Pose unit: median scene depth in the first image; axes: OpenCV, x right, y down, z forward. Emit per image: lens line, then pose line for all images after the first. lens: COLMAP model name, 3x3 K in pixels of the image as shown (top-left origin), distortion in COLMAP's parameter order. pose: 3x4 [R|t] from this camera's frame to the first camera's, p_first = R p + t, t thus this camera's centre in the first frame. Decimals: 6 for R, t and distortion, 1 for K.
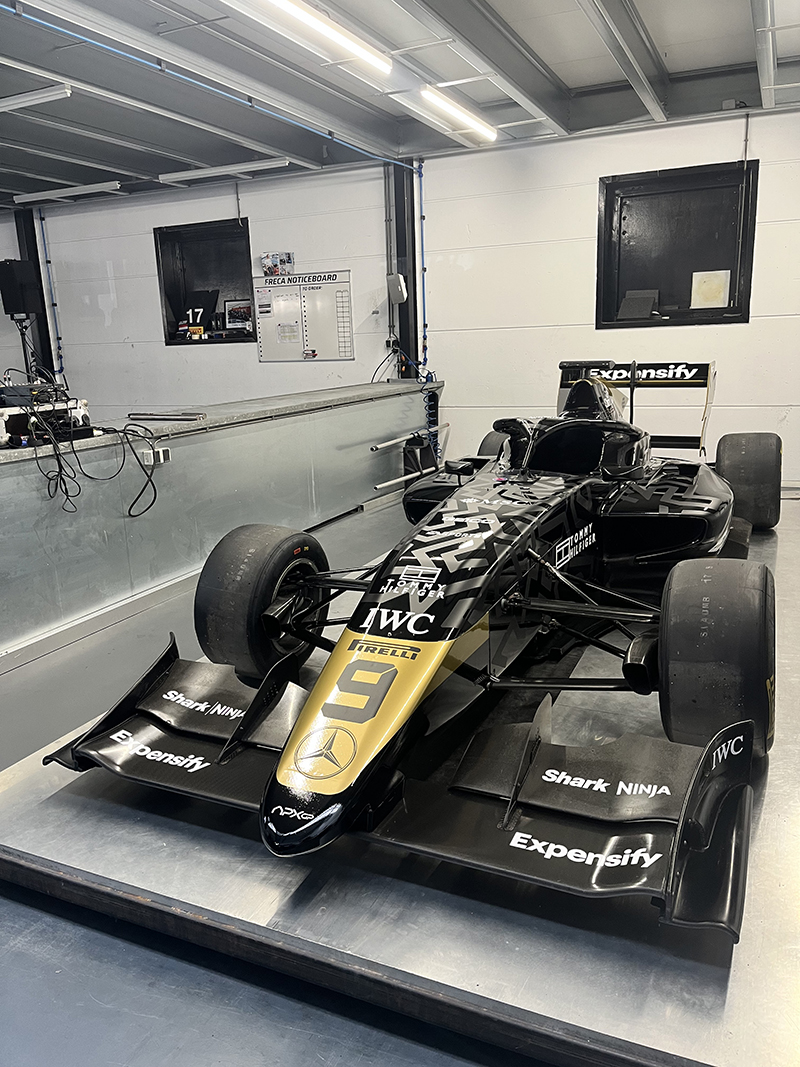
lens RADIAL K [[813.3, 0, 400.0], [0, 813.3, 533.5], [0, 0, 1]] dist [0.004456, 0.001511]
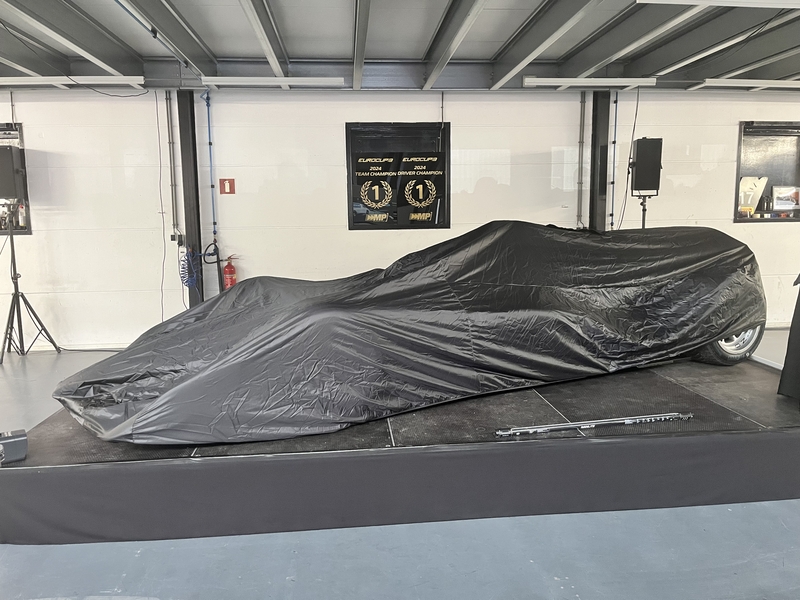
lens RADIAL K [[616.1, 0, 400.0], [0, 616.1, 300.0], [0, 0, 1]] dist [0.000635, -0.000465]
pose [[0.868863, -0.035236, 0.493797, -0.644985], [0.101576, 0.988931, -0.108161, -0.045886], [-0.484520, 0.144134, 0.862824, 0.290720]]
